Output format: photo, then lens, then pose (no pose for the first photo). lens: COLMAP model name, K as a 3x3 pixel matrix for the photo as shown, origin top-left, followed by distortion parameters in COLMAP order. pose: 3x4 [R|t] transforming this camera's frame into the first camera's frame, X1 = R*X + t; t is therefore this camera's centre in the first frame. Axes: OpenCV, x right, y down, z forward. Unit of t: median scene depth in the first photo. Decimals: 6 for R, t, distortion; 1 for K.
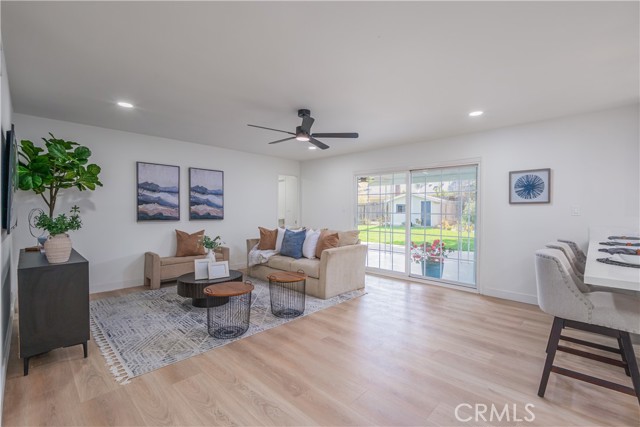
lens RADIAL K [[288.0, 0, 336.3], [0, 288.0, 212.9], [0, 0, 1]] dist [-0.000097, 0.001609]
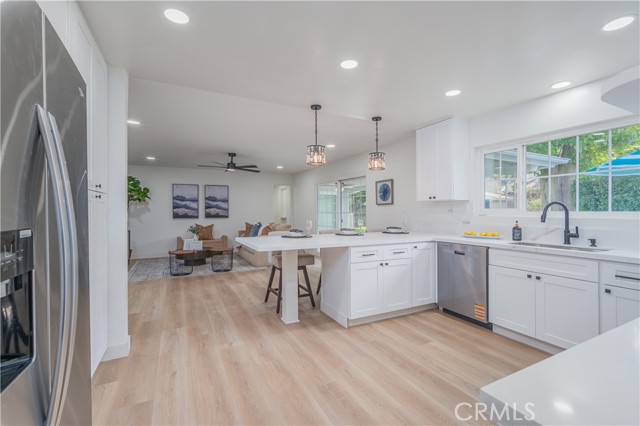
lens RADIAL K [[288.0, 0, 340.6], [0, 288.0, 209.2], [0, 0, 1]] dist [-0.000097, 0.001609]
pose [[0.947766, -0.012110, -0.318737, 0.806247], [0.007984, 0.999867, -0.014248, 0.006504], [0.318867, 0.010959, 0.947736, -0.319948]]
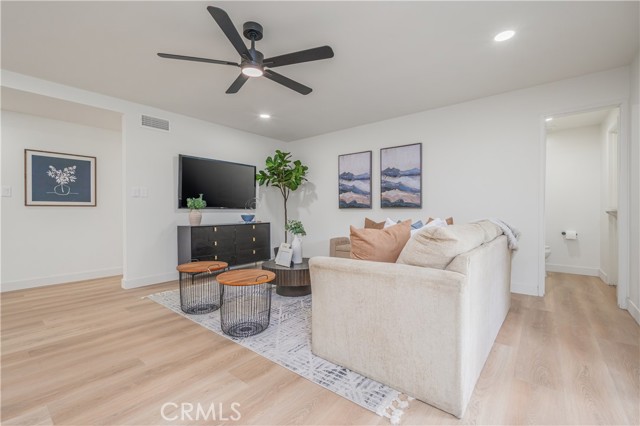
lens RADIAL K [[288.0, 0, 318.6], [0, 288.0, 211.3], [0, 0, 1]] dist [-0.000097, 0.001609]
pose [[0.017678, -0.005901, -0.999826, 0.414889], [-0.006470, 0.999961, -0.006016, 0.045628], [0.999823, 0.006576, 0.017639, 0.879985]]
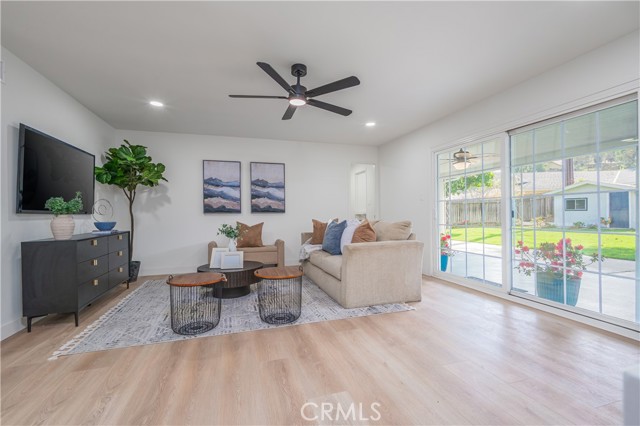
lens RADIAL K [[288.0, 0, 326.2], [0, 288.0, 213.4], [0, 0, 1]] dist [-0.000097, 0.001609]
pose [[0.862592, -0.018983, -0.505544, 0.271563], [0.013816, 0.999807, -0.013968, 0.049982], [0.505712, 0.005064, 0.862688, 0.274082]]
